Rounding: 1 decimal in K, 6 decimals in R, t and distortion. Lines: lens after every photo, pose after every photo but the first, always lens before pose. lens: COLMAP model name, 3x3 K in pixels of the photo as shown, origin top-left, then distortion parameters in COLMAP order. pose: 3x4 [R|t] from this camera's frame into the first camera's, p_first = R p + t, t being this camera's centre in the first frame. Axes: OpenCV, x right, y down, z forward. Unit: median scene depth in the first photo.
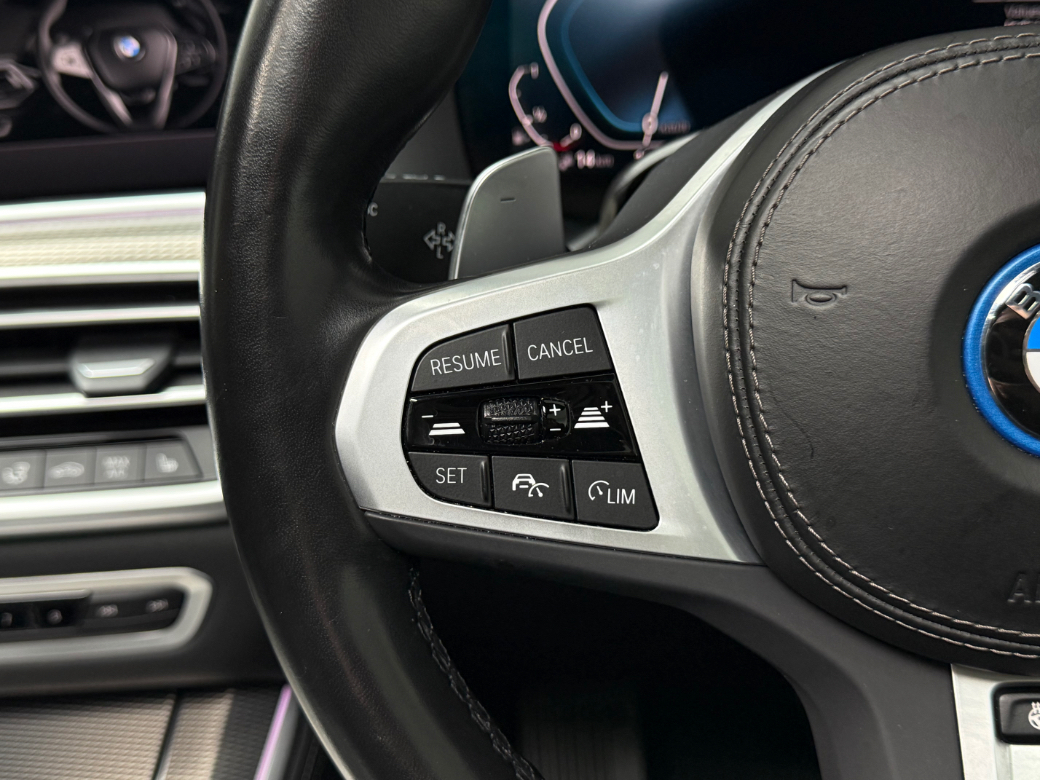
lens RADIAL K [[1240.8, 0, 519.0], [0, 1240.8, 394.4], [0, 0, 1]] dist [0.042852, 0.000000]
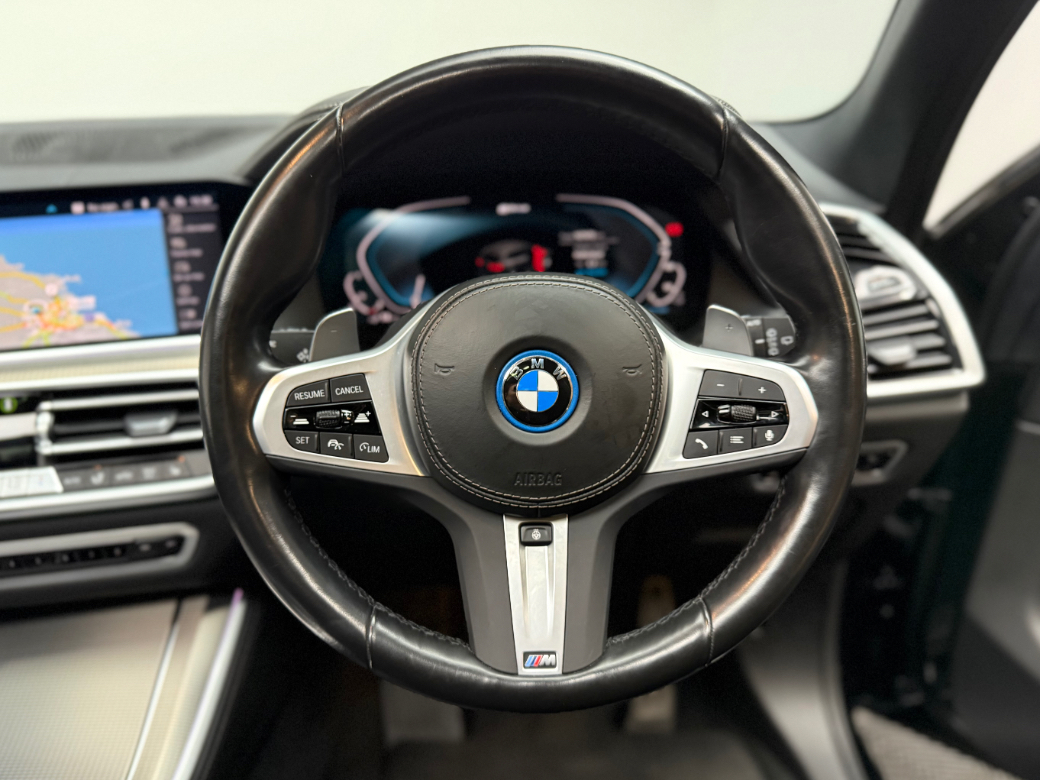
lens RADIAL K [[745.1, 0, 523.8], [0, 745.1, 393.1], [0, 0, 1]] dist [0.064639, -0.021201]
pose [[0.987972, 0.013083, 0.154080, 0.149592], [-0.000482, 0.996670, -0.081537, 0.092785], [-0.154634, 0.080481, 0.984688, -0.551400]]
